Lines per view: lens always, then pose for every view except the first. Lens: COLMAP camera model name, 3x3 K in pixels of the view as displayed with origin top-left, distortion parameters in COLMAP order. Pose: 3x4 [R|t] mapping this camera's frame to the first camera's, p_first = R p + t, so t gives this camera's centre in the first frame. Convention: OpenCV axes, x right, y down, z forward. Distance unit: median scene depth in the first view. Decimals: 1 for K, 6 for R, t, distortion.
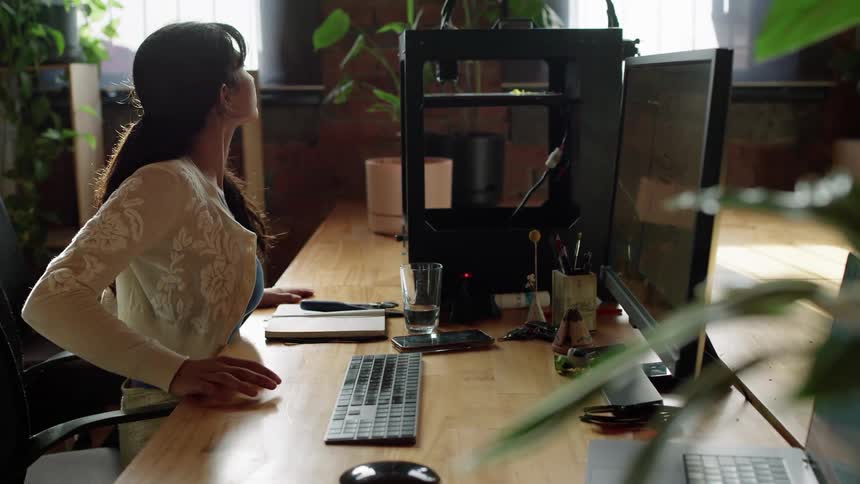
lens RADIAL K [[1085.7, 0, 430.0], [0, 1085.7, 242.0], [0, 0, 1]] dist [-0.065097, -0.026601]
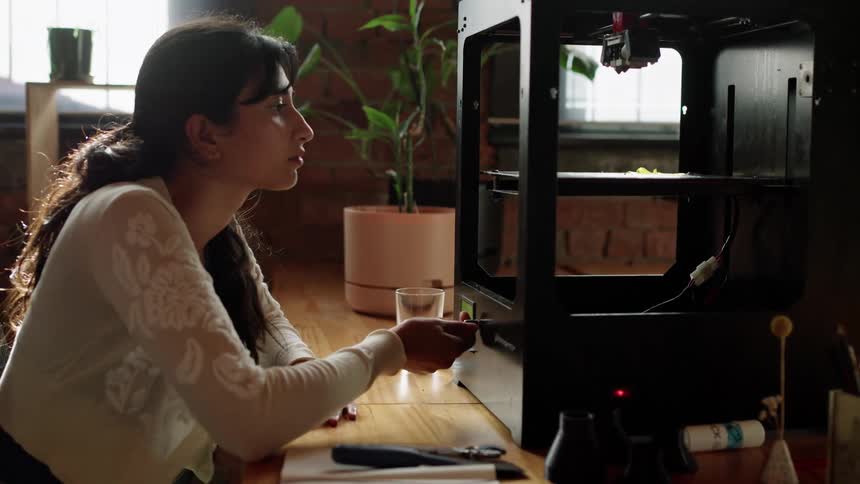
lens RADIAL K [[1085.7, 0, 430.0], [0, 1085.7, 242.0], [0, 0, 1]] dist [-0.065097, -0.026601]
pose [[0.990305, 0.017462, 0.137809, -0.152176], [-0.007938, 0.997560, -0.069361, -0.008631], [-0.138684, 0.067595, 0.988027, 0.465772]]
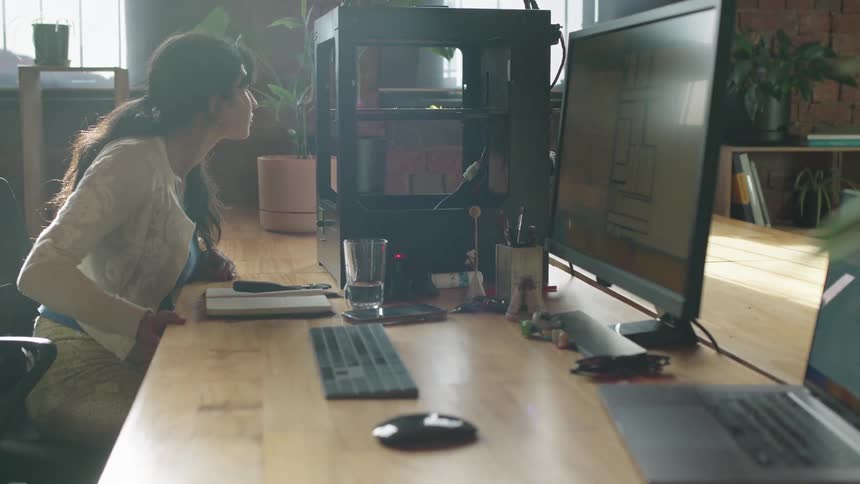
lens RADIAL K [[1085.7, 0, 430.0], [0, 1085.7, 242.0], [0, 0, 1]] dist [-0.065097, -0.026601]
pose [[0.985159, -0.006752, 0.171512, -0.112280], [0.012319, 0.999431, -0.031413, 0.051617], [-0.171202, 0.033059, 0.984681, 0.023822]]
